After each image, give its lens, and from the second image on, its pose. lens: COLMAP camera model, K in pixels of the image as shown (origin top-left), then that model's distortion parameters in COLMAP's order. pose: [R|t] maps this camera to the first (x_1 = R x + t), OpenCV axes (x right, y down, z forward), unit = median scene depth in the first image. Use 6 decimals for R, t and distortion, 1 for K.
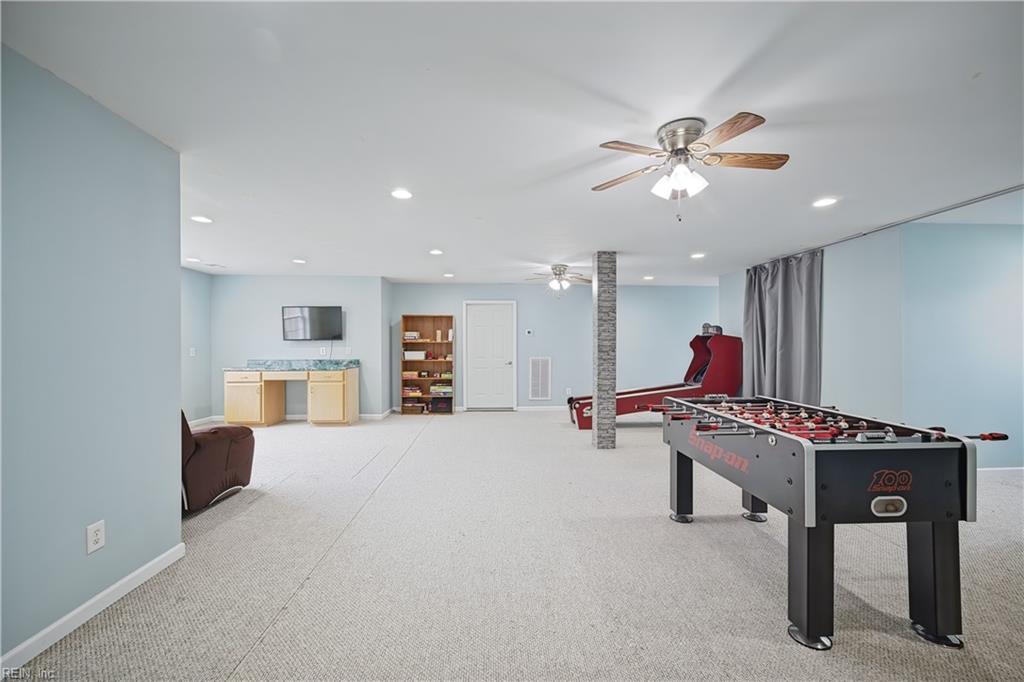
lens RADIAL K [[405.2, 0, 513.6], [0, 405.2, 344.7], [0, 0, 1]] dist [-0.004639, 0.000312]
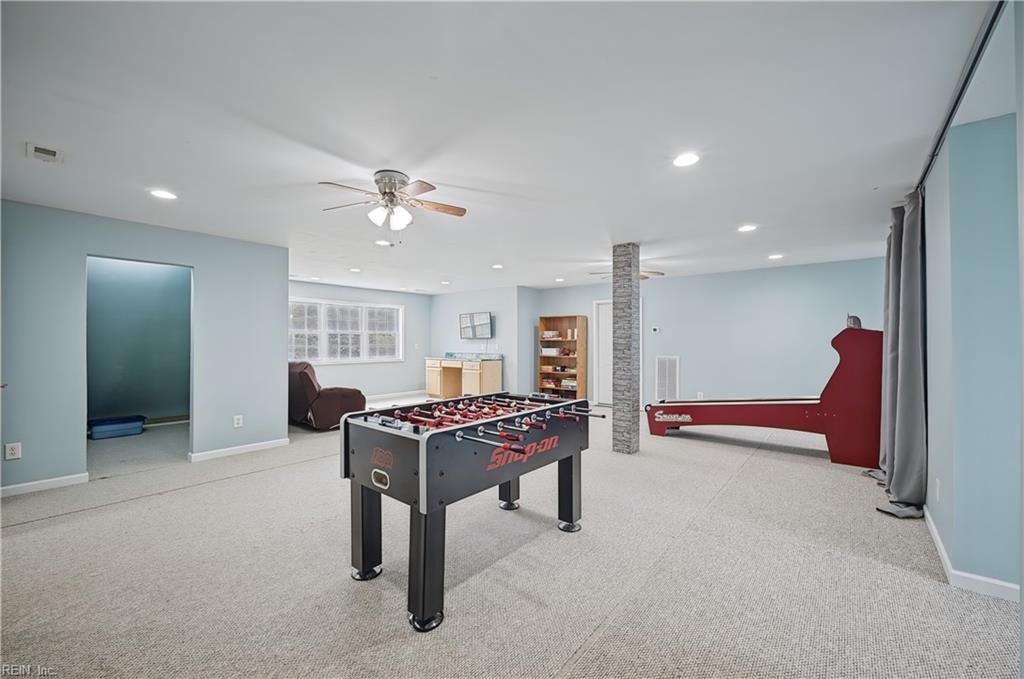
lens RADIAL K [[405.2, 0, 513.4], [0, 405.2, 343.9], [0, 0, 1]] dist [-0.004639, 0.000312]
pose [[0.734604, 0.005842, -0.678471, 0.457105], [-0.004758, 0.999983, 0.003459, 0.000903], [0.678479, 0.000687, 0.734619, 0.090760]]
